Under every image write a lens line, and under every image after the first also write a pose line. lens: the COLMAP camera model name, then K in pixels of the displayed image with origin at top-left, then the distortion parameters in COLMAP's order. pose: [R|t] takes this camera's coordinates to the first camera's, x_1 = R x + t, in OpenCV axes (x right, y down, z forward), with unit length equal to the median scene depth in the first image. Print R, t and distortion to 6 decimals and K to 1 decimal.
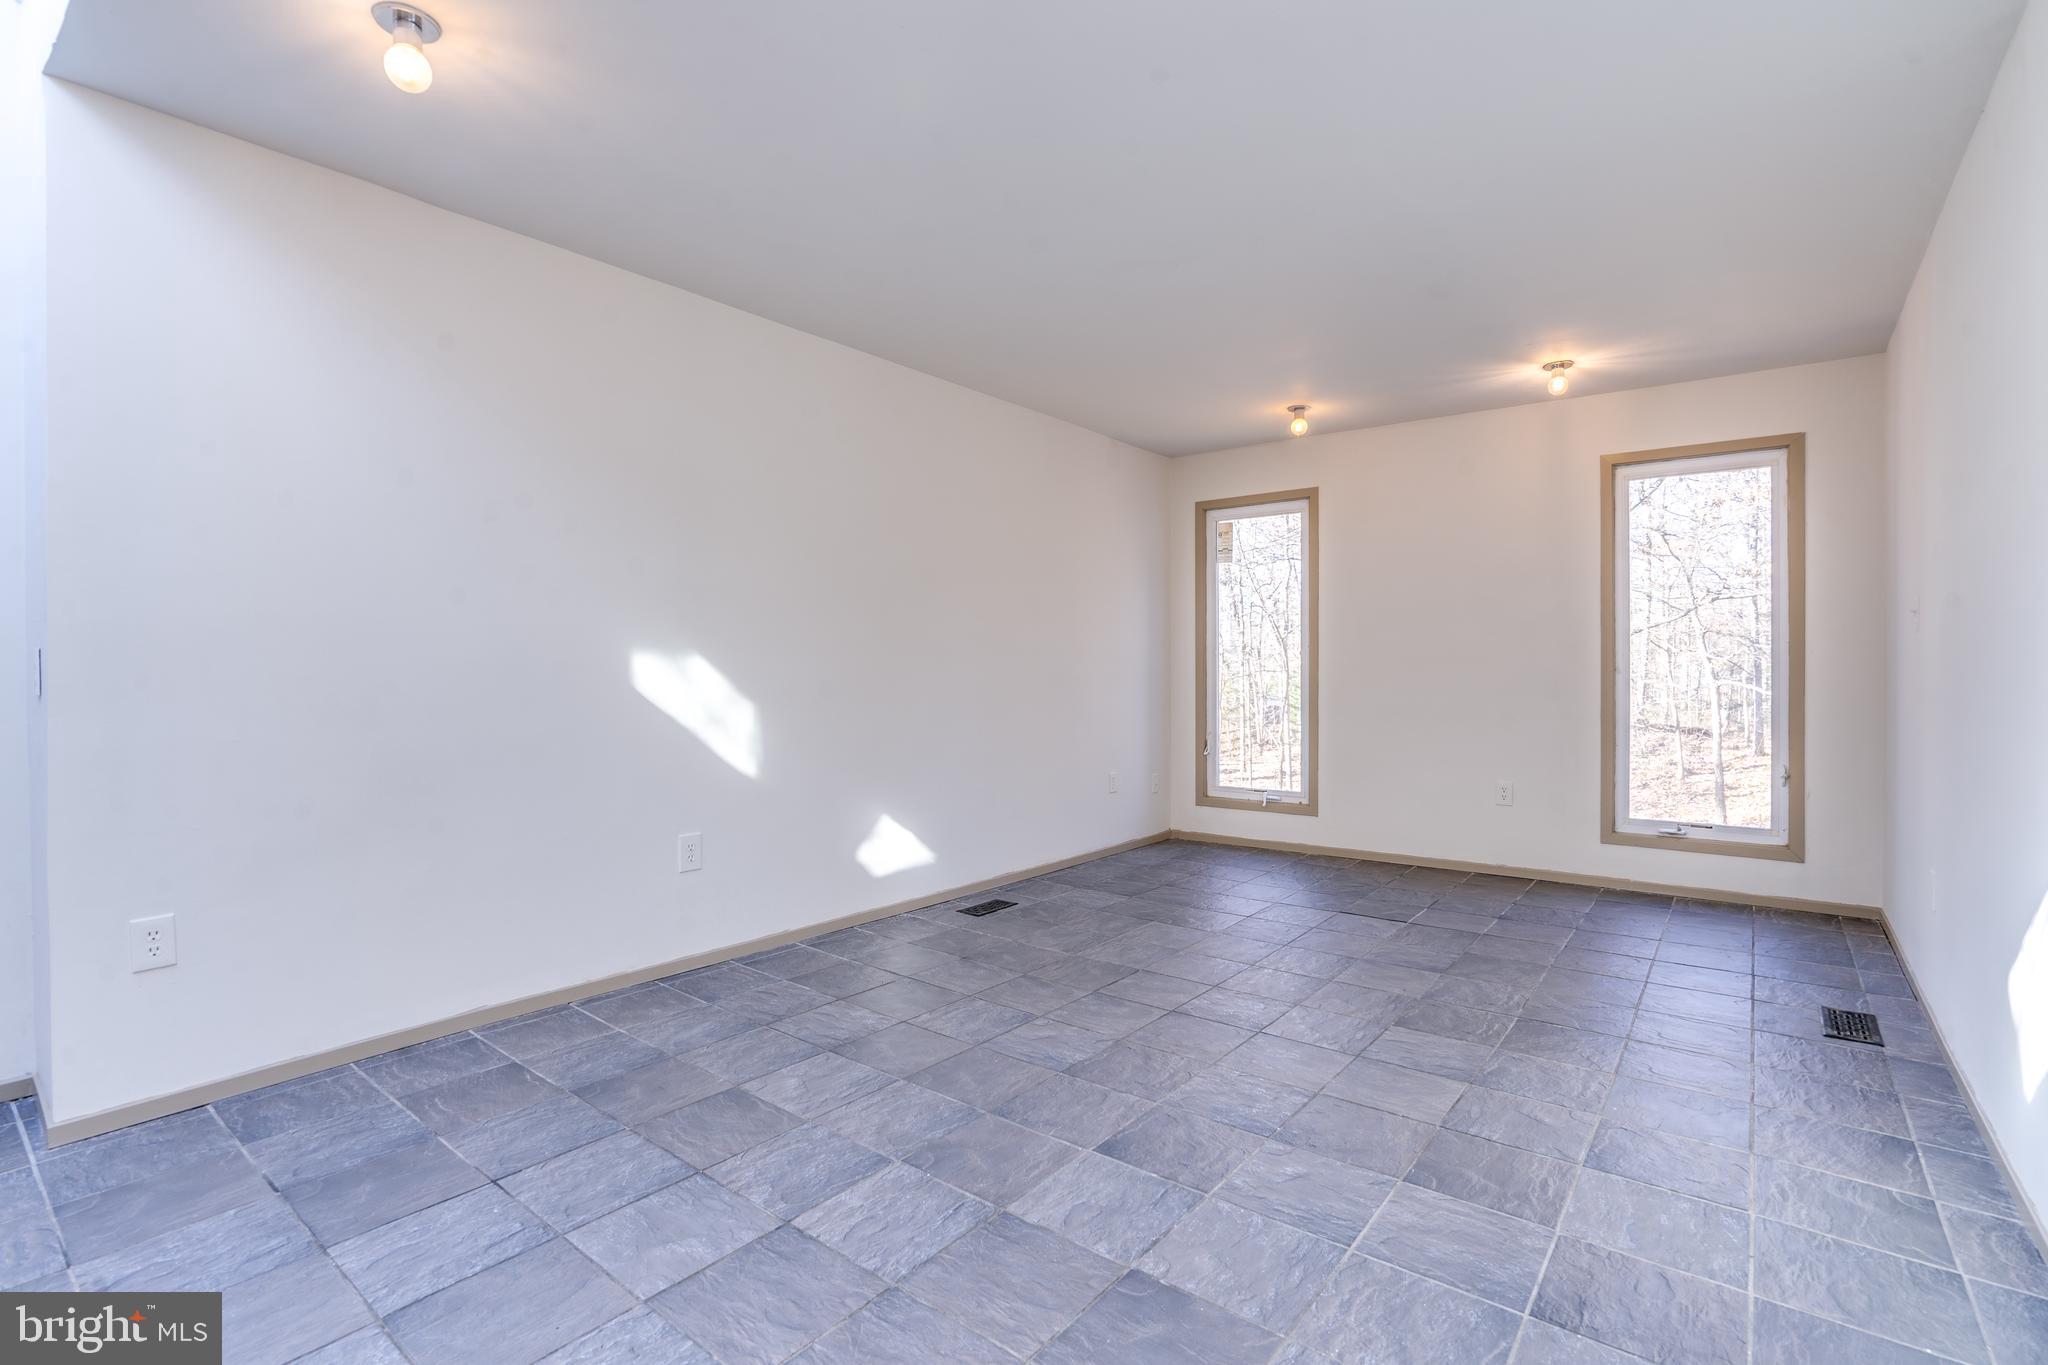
lens RADIAL K [[944.3, 0, 1036.7], [0, 944.3, 673.6], [0, 0, 1]] dist [-0.038434, 0.009941]
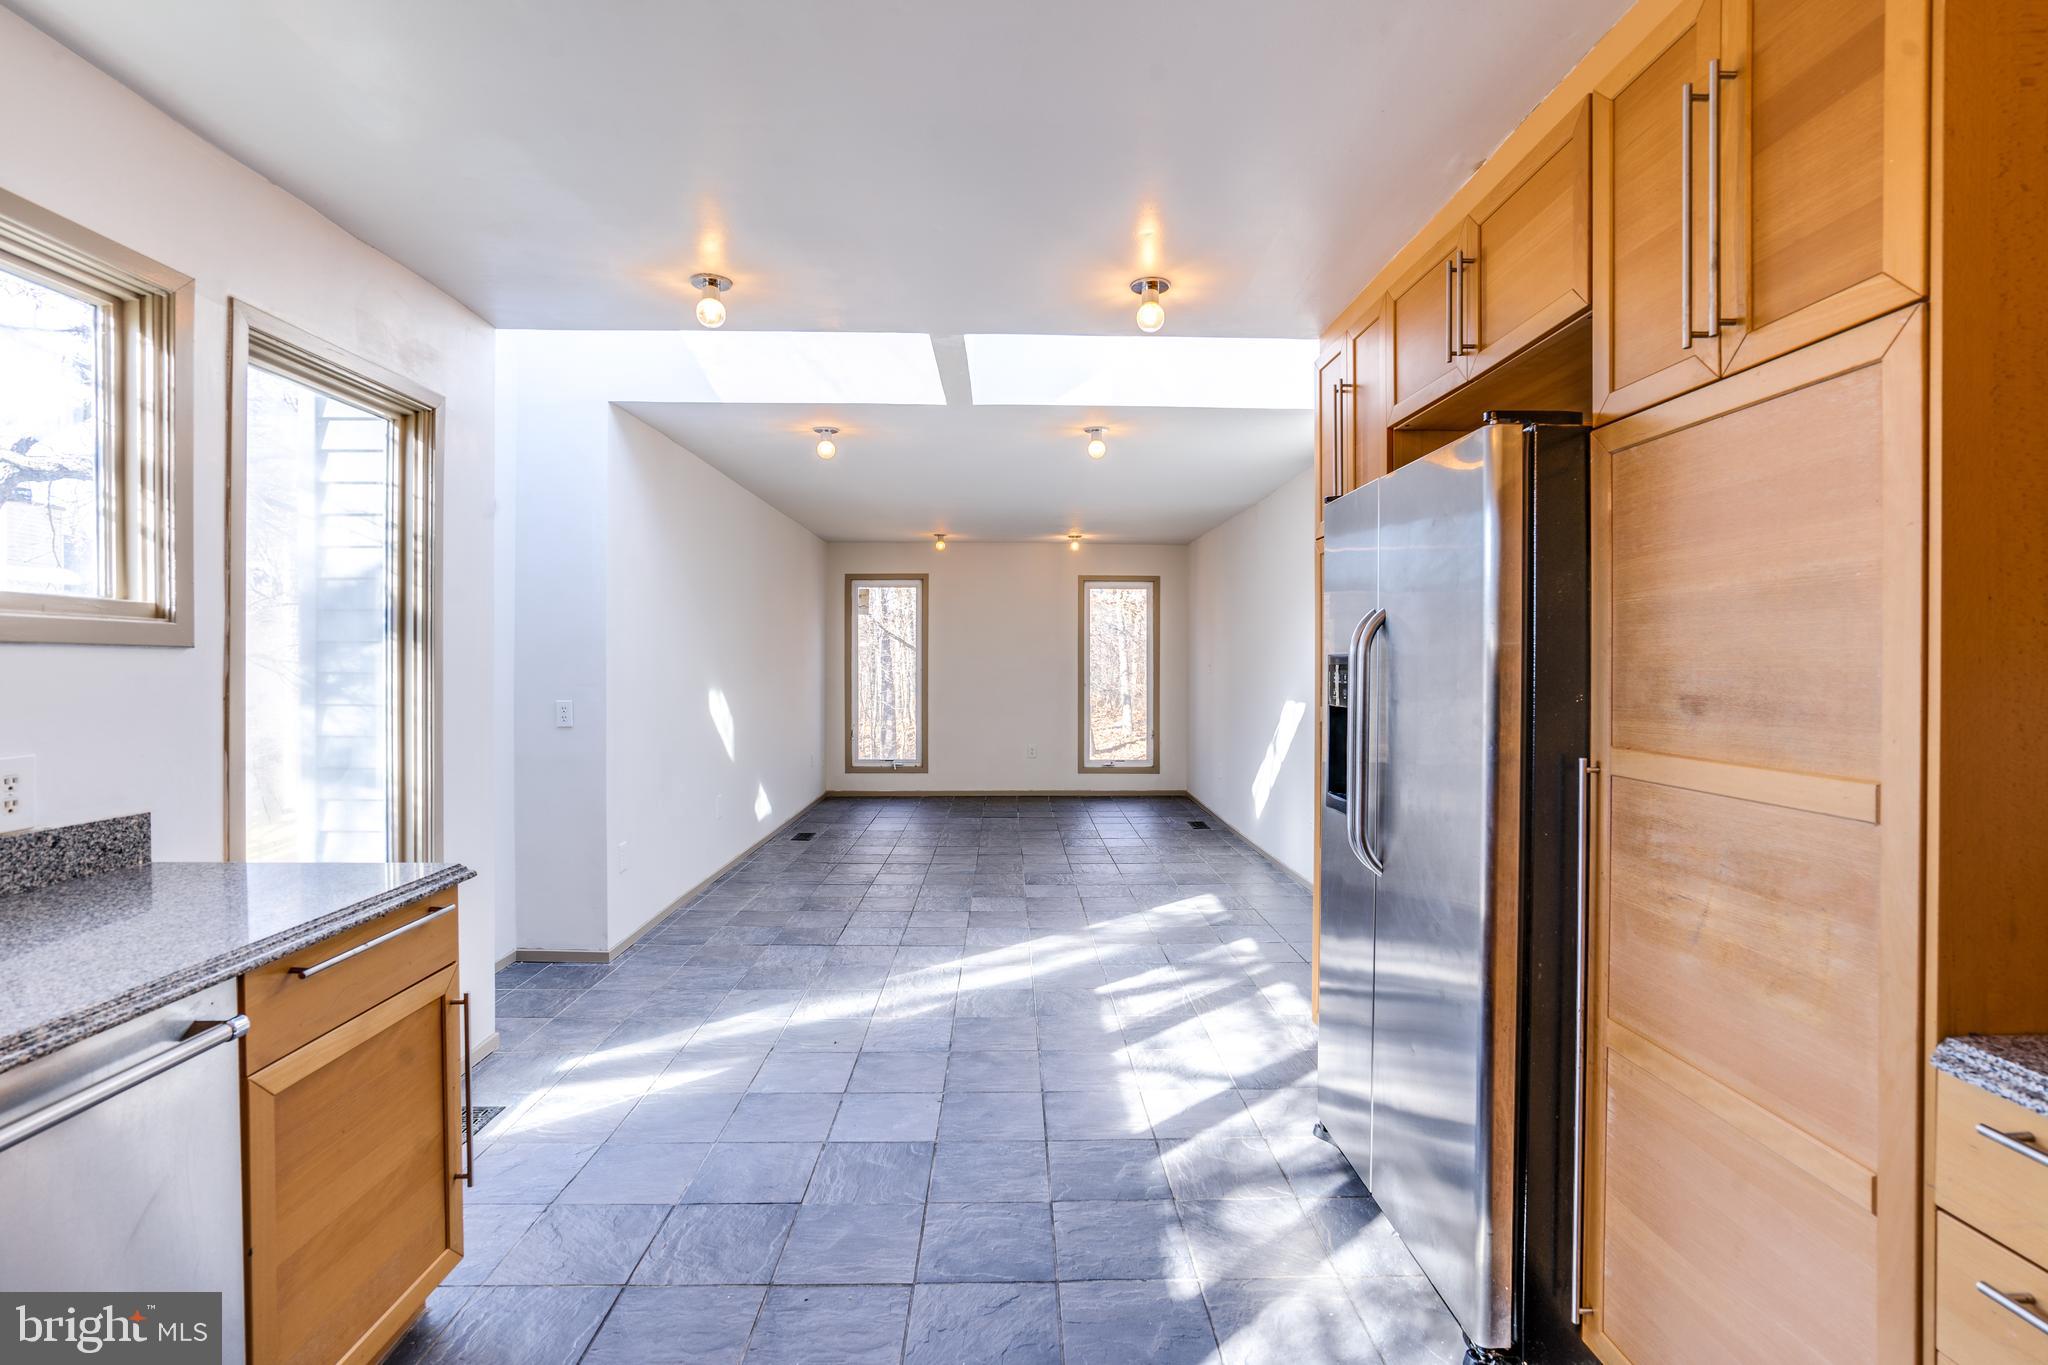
lens RADIAL K [[944.3, 0, 1030.5], [0, 944.3, 672.3], [0, 0, 1]] dist [-0.038434, 0.009941]
pose [[0.775859, -0.005175, 0.630885, -0.629336], [-0.000896, 0.999956, 0.009305, -0.042352], [-0.630906, -0.007785, 0.775821, -0.414553]]
